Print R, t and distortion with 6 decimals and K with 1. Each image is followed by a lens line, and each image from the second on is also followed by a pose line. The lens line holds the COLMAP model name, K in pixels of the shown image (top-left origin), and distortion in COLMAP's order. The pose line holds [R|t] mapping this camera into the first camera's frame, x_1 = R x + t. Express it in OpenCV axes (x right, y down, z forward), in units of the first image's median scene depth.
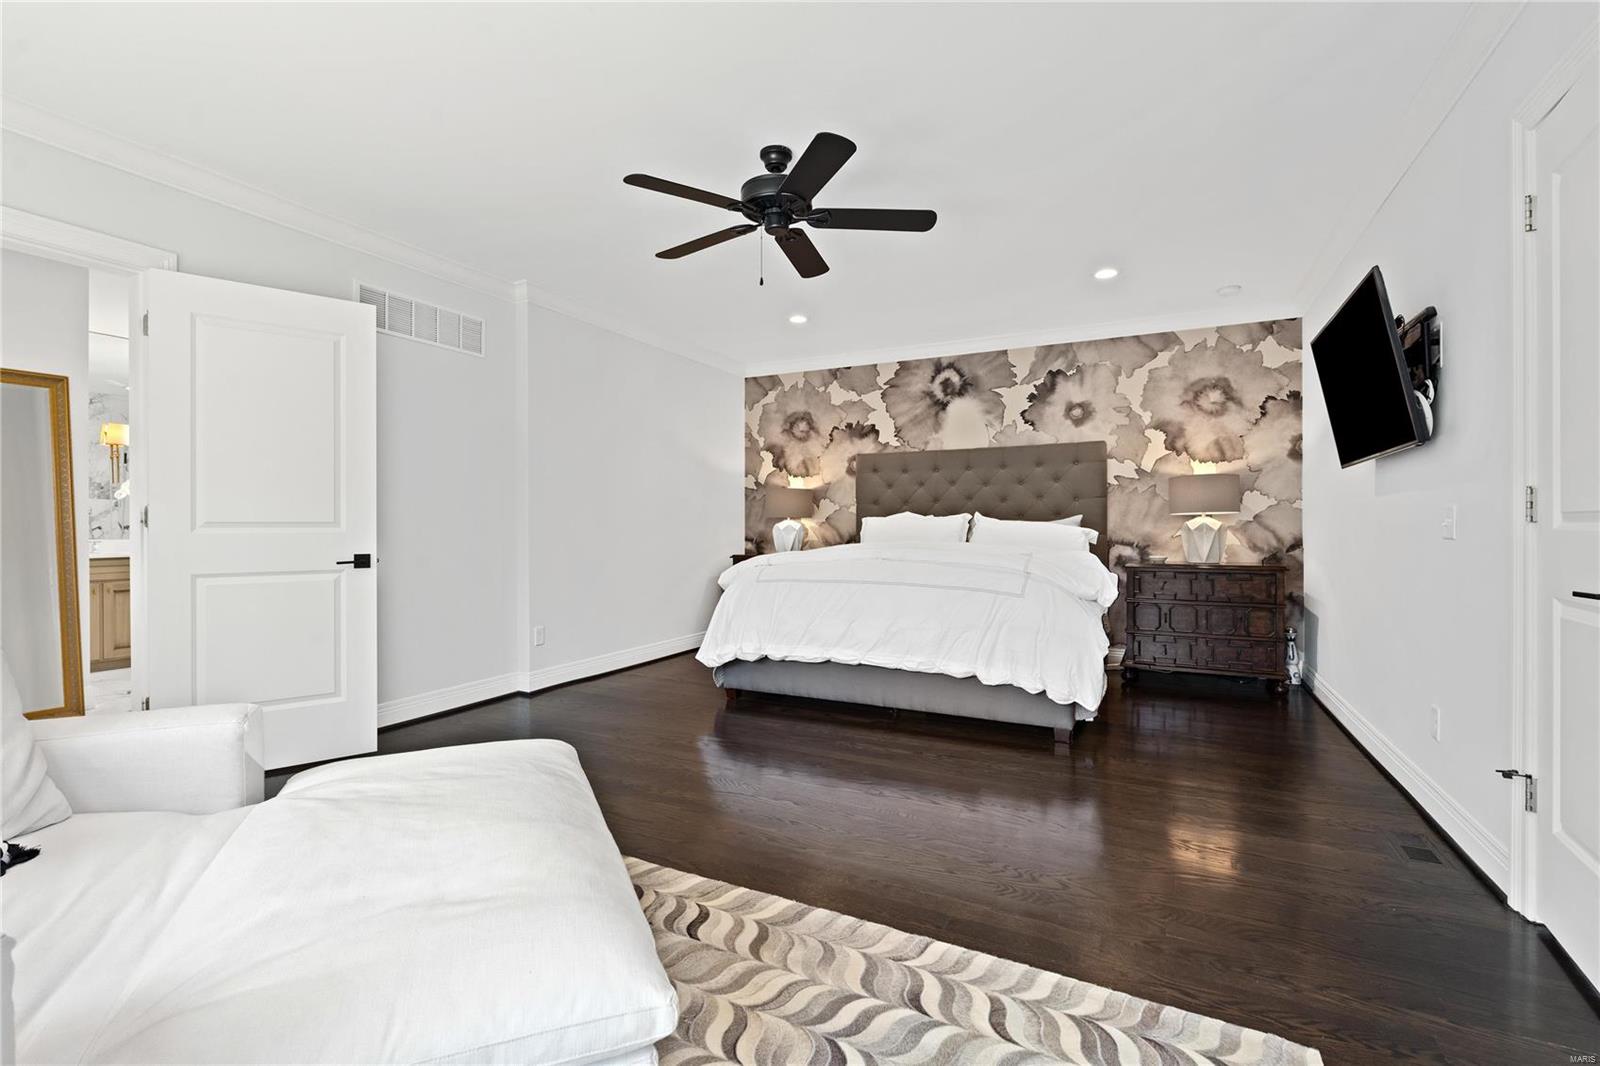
lens RADIAL K [[698.0, 0, 800.5], [0, 698.0, 531.9], [0, 0, 1]] dist [0.000617, -0.000499]
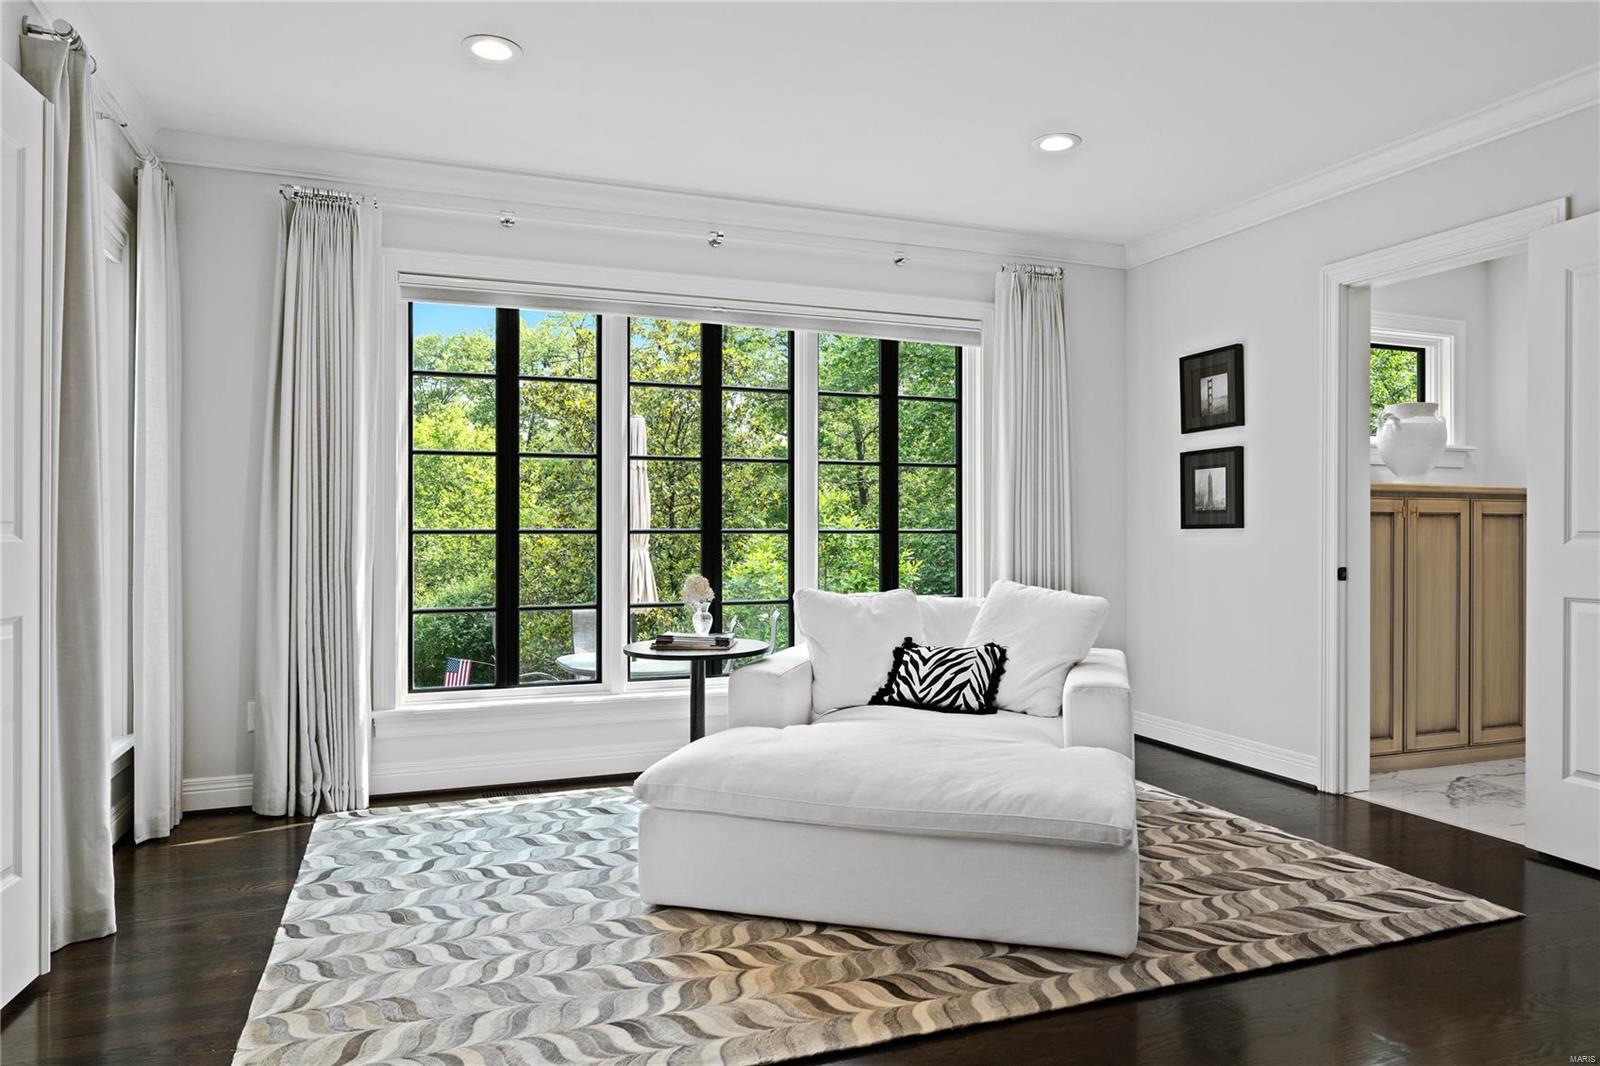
lens RADIAL K [[1026.7, 0, 800.8], [0, 1026.7, 537.3], [0, 0, 1]] dist [-0.005835, -0.001726]
pose [[-0.674196, -0.002342, -0.738548, 0.989167], [-0.004778, 0.999988, 0.001191, -0.006997], [0.738537, 0.004332, -0.674199, 1.999082]]
